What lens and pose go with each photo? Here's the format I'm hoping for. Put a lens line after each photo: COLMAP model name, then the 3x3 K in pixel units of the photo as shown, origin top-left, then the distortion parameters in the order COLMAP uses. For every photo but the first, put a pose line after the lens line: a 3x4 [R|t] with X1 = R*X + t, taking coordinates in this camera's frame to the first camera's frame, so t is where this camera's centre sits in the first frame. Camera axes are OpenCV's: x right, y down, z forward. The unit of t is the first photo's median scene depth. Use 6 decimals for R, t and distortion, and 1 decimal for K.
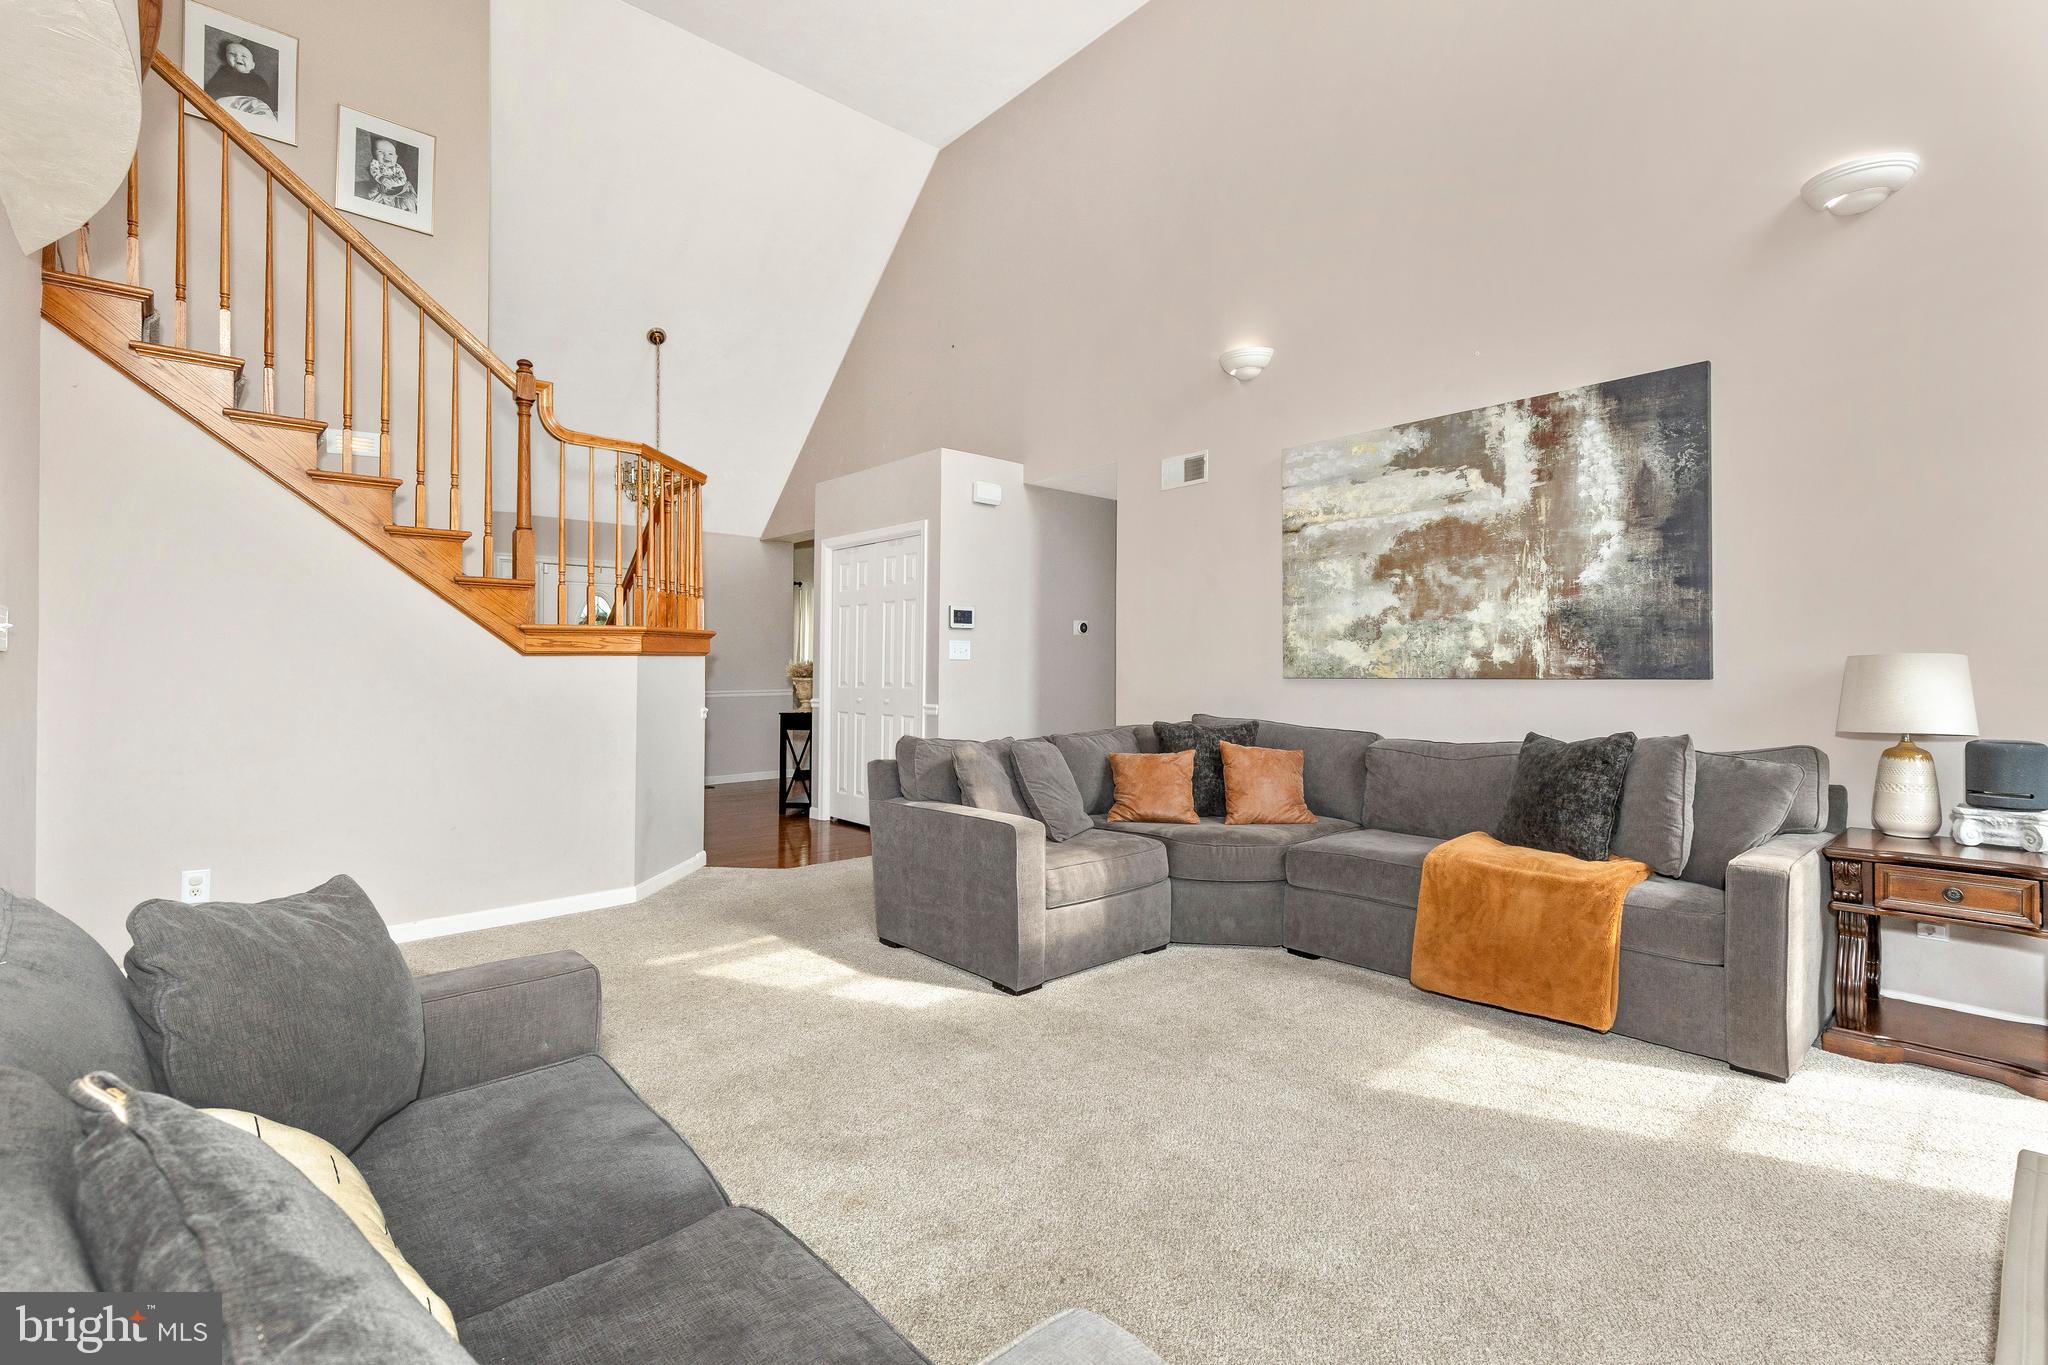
lens RADIAL K [[940.2, 0, 1020.5], [0, 940.2, 671.1], [0, 0, 1]] dist [0.015751, -0.003075]
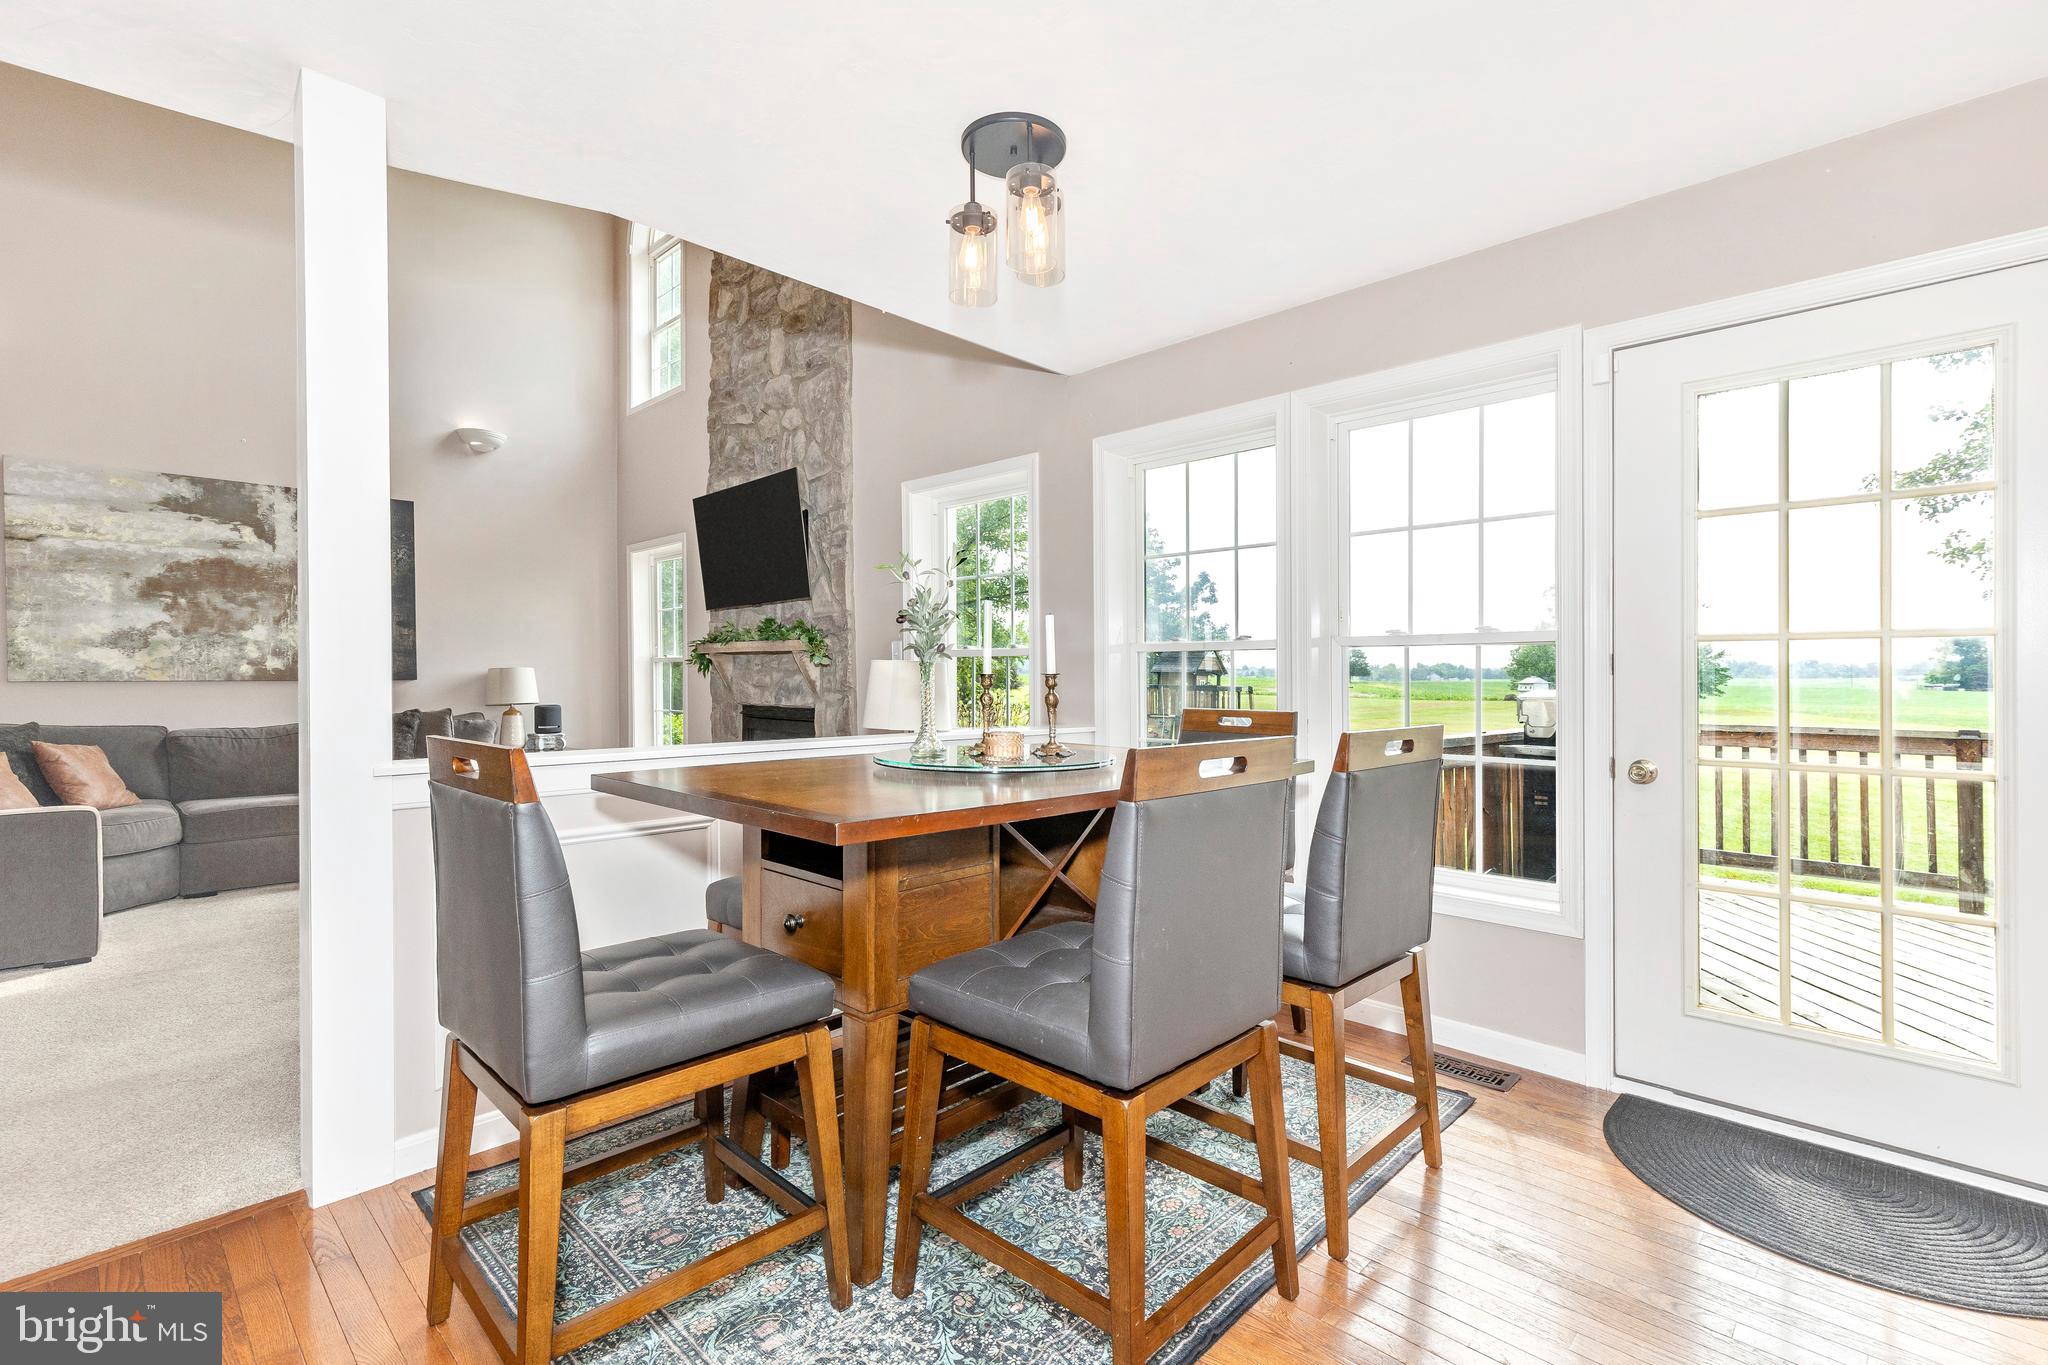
lens RADIAL K [[940.2, 0, 1038.3], [0, 940.2, 689.0], [0, 0, 1]] dist [0.015751, -0.003075]
pose [[-0.074464, -0.009467, 0.997179, -0.952523], [0.002943, 0.999948, 0.009713, 0.009696], [-0.997219, 0.003658, -0.074432, -0.032414]]
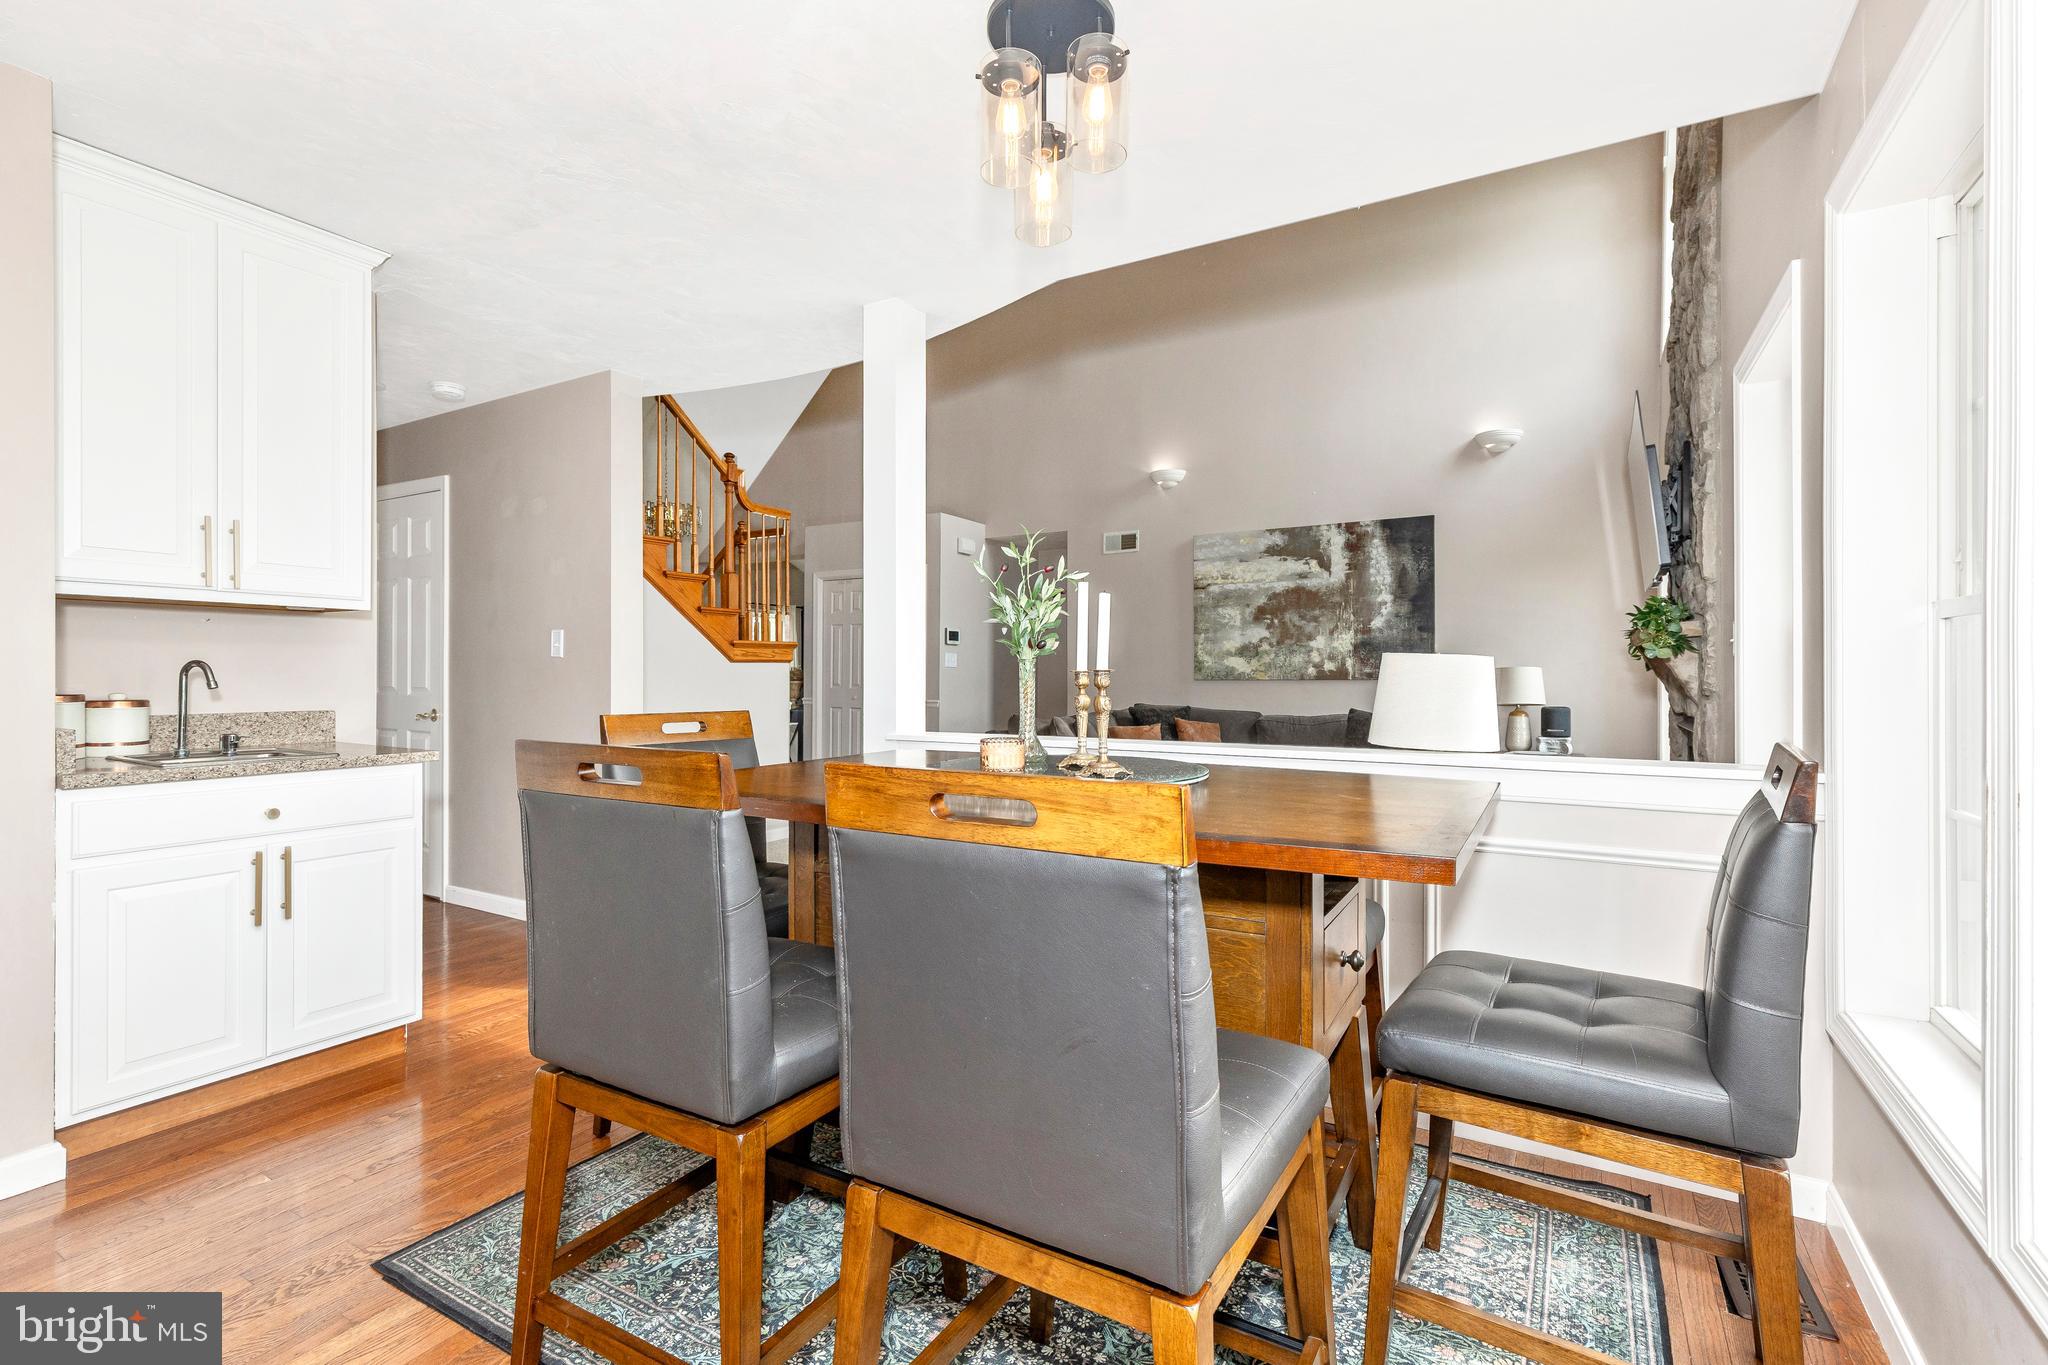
lens RADIAL K [[940.2, 0, 1026.5], [0, 940.2, 679.1], [0, 0, 1]] dist [0.015751, -0.003075]
pose [[0.950867, 0.002579, 0.309588, -0.551974], [-0.001728, 0.999994, -0.003024, 0.012374], [-0.309594, 0.002341, 0.950866, -0.480234]]
